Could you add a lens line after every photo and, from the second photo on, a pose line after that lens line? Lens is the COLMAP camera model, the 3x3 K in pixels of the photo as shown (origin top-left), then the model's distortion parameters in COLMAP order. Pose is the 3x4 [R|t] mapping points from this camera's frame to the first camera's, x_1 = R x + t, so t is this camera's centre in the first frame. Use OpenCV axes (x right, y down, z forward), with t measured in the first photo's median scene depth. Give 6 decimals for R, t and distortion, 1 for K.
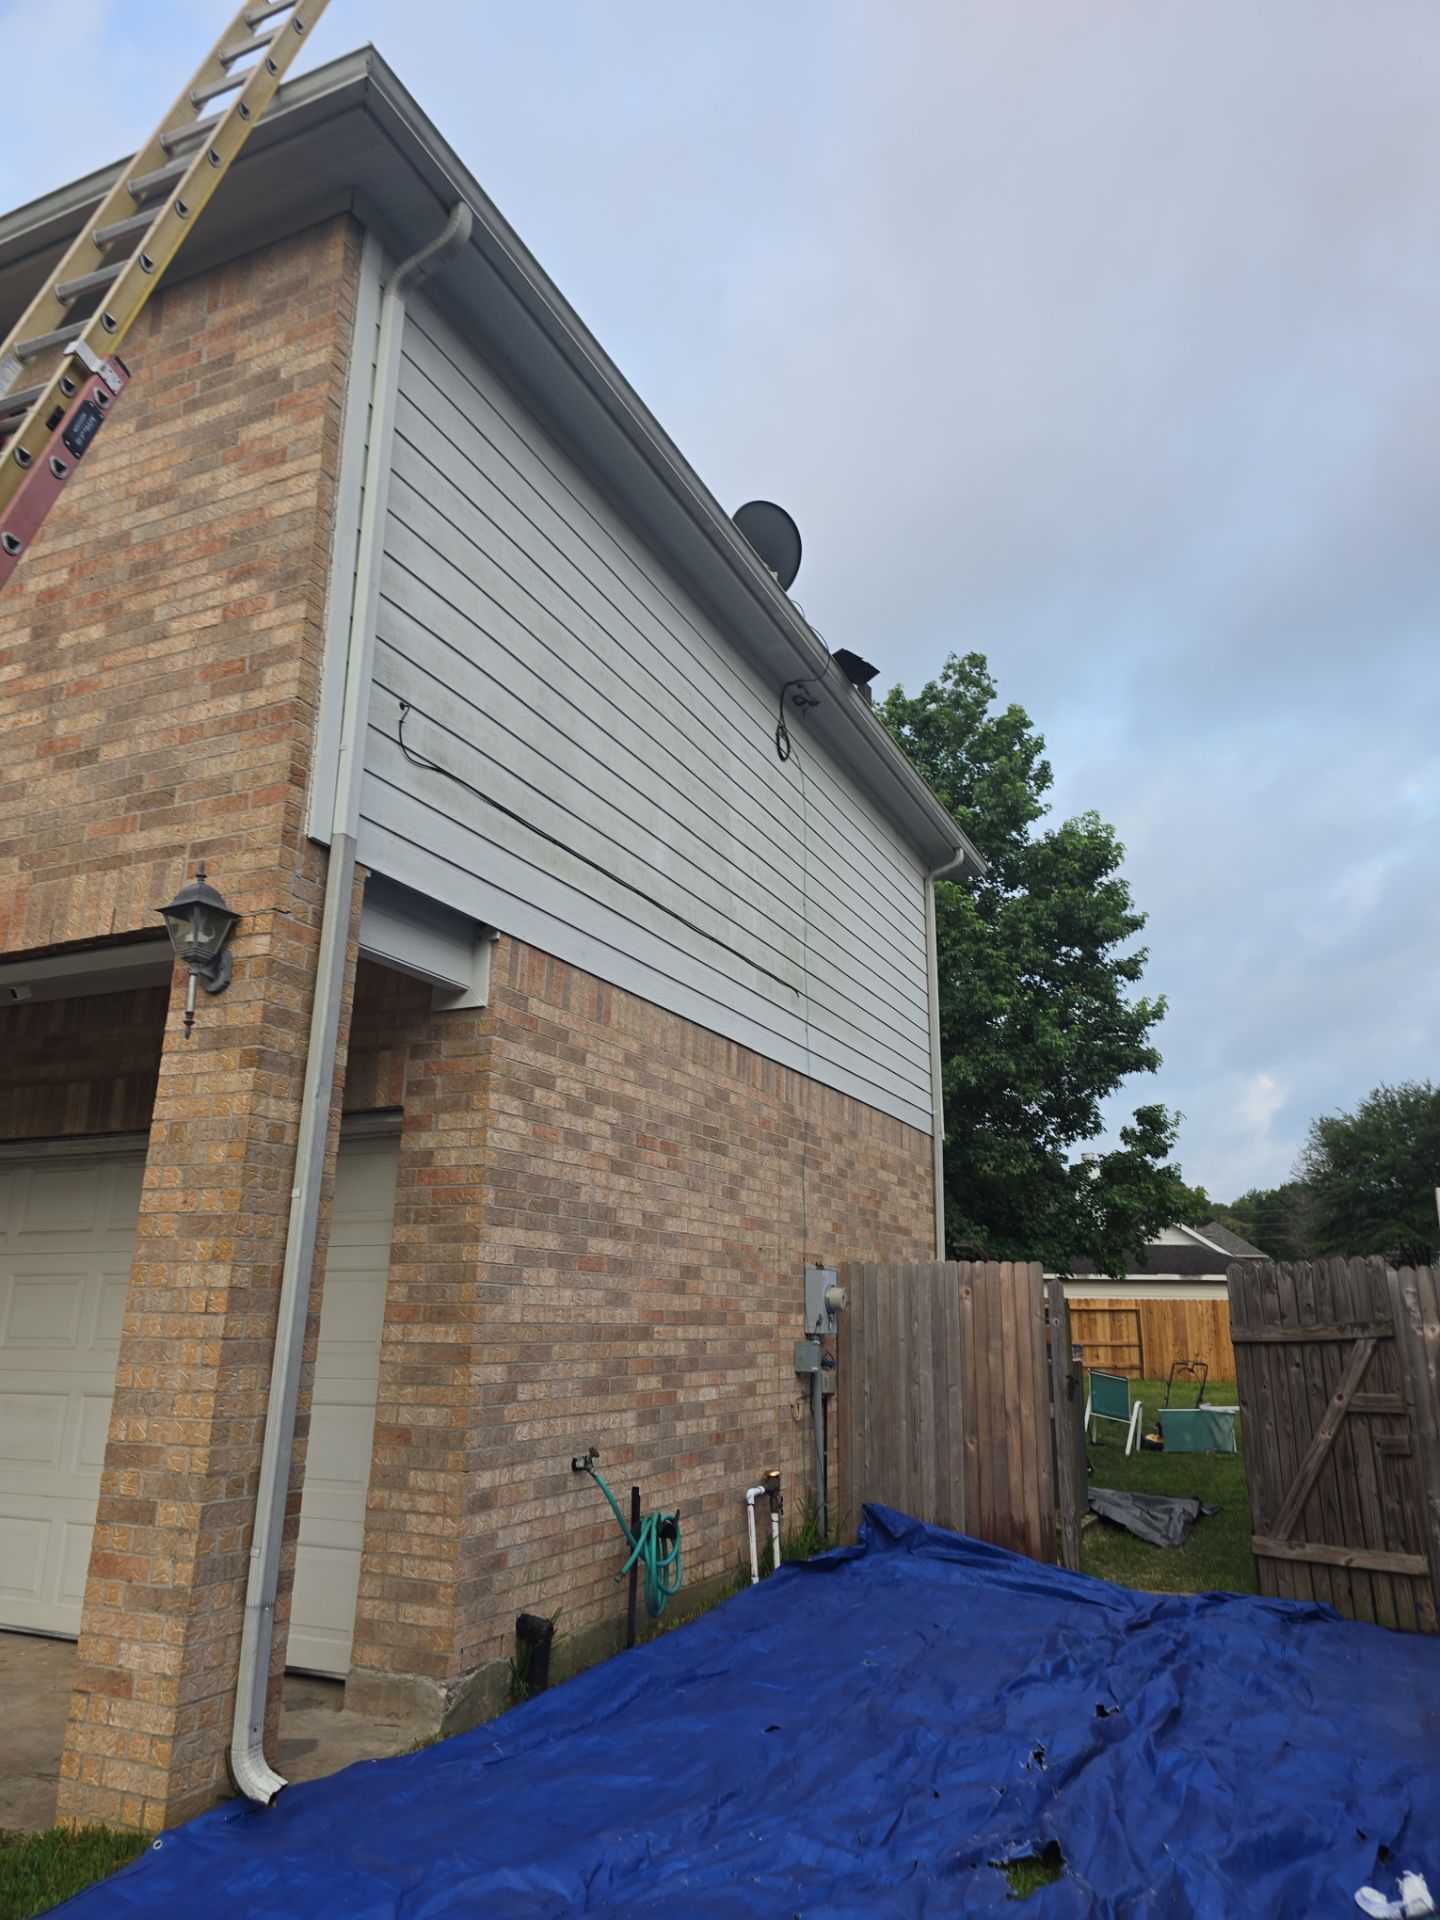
lens RADIAL K [[1254.6, 0, 720.0], [0, 1254.6, 960.0], [0, 0, 1]] dist [0.044538, -0.039094]
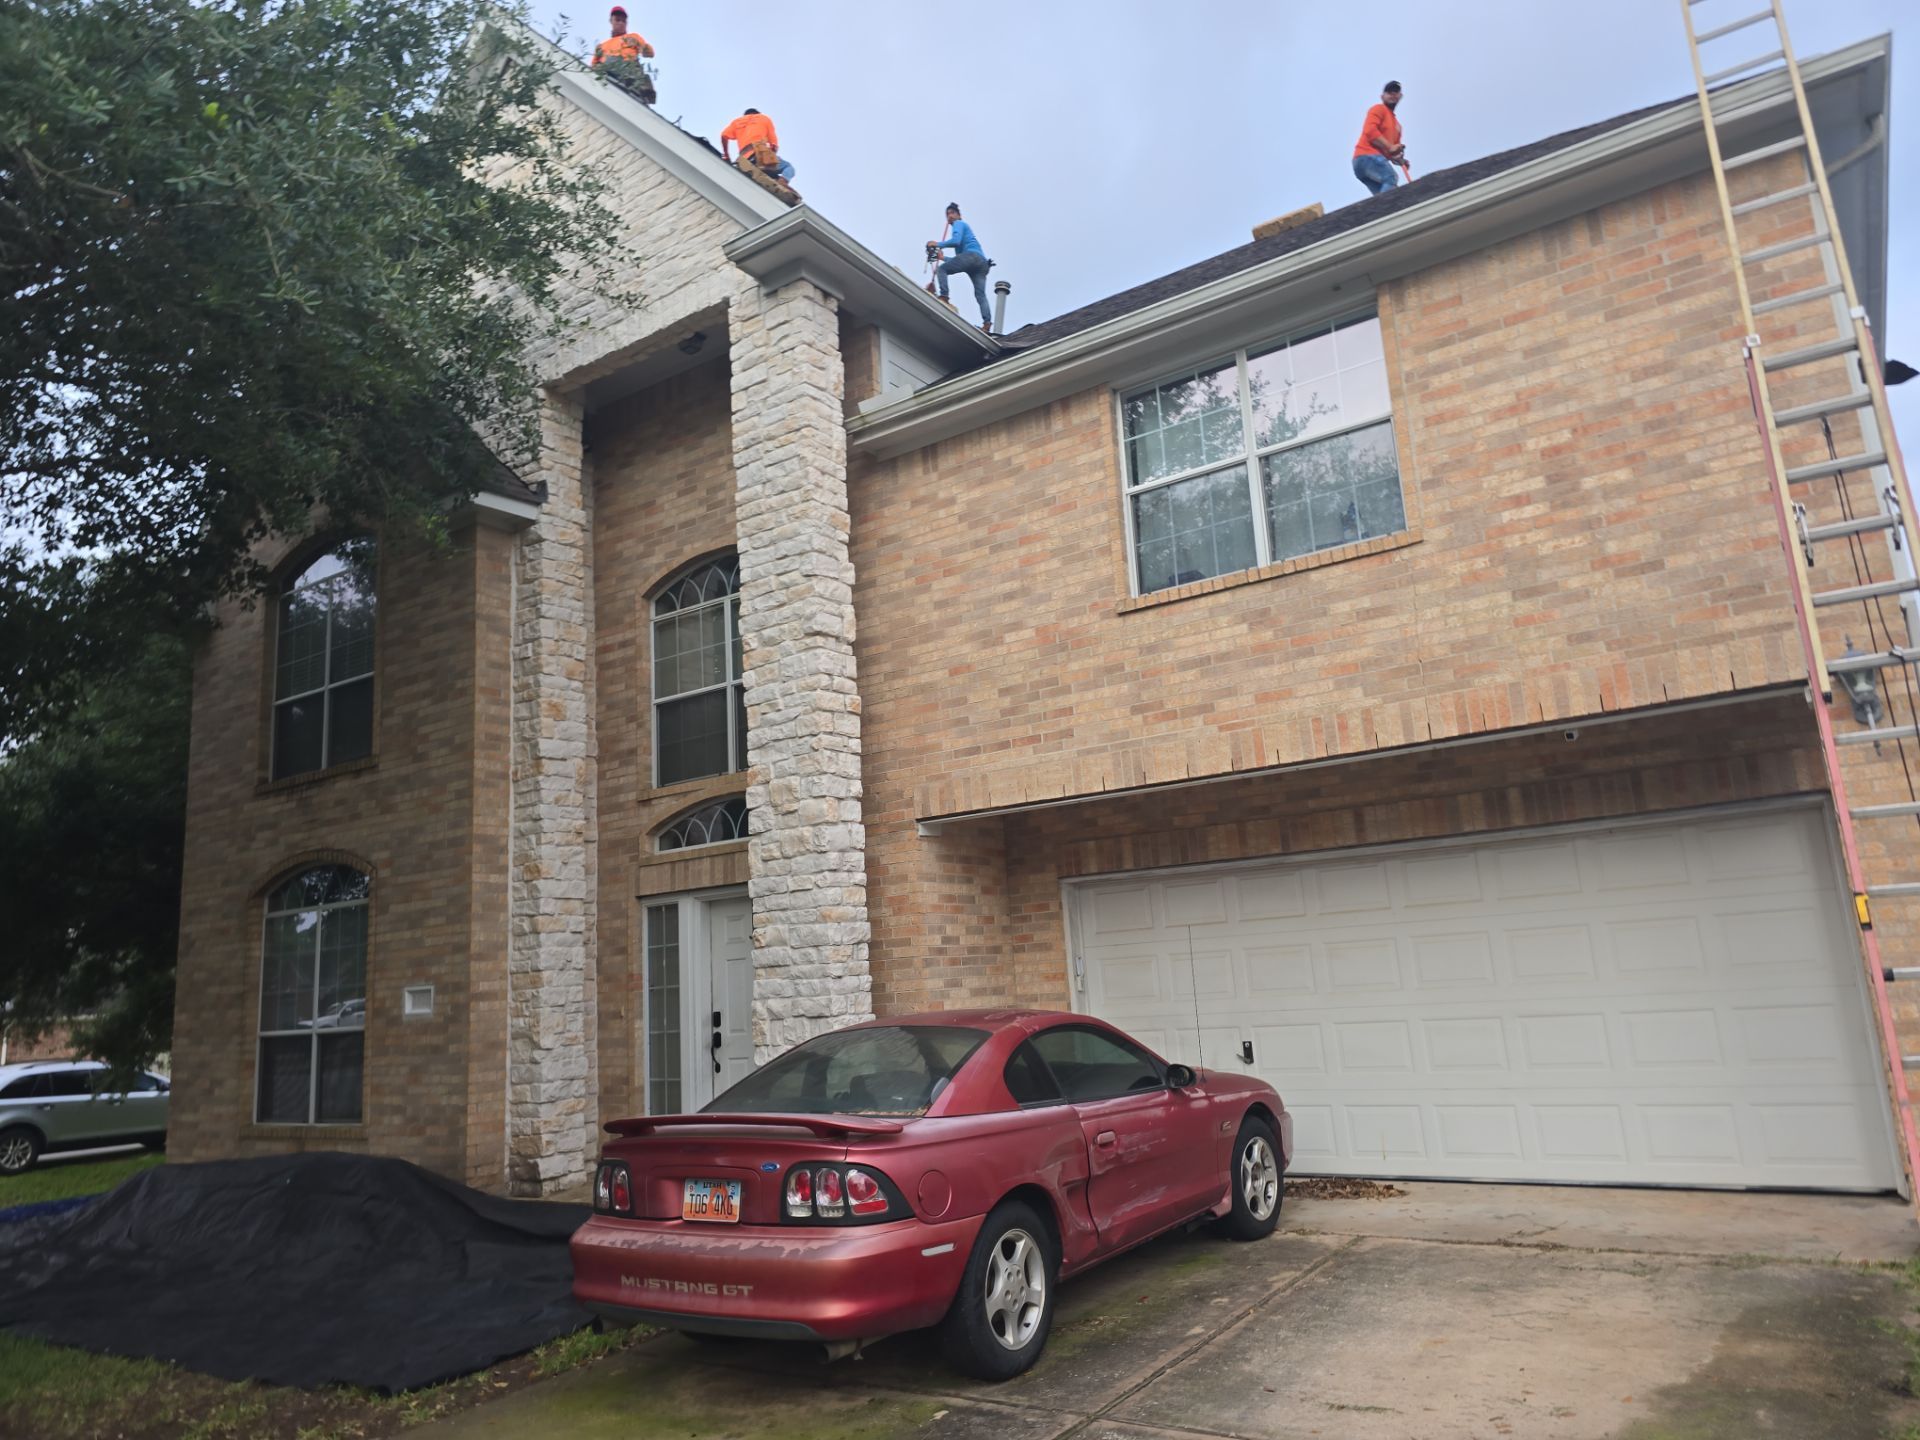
lens RADIAL K [[1254.6, 0, 960.0], [0, 1254.6, 720.0], [0, 0, 1]] dist [0.044538, -0.039094]
pose [[0.983184, -0.106479, -0.148364, -1.033893], [0.117076, 0.991020, 0.064601, -0.166097], [0.140153, -0.080885, 0.986821, -0.510179]]
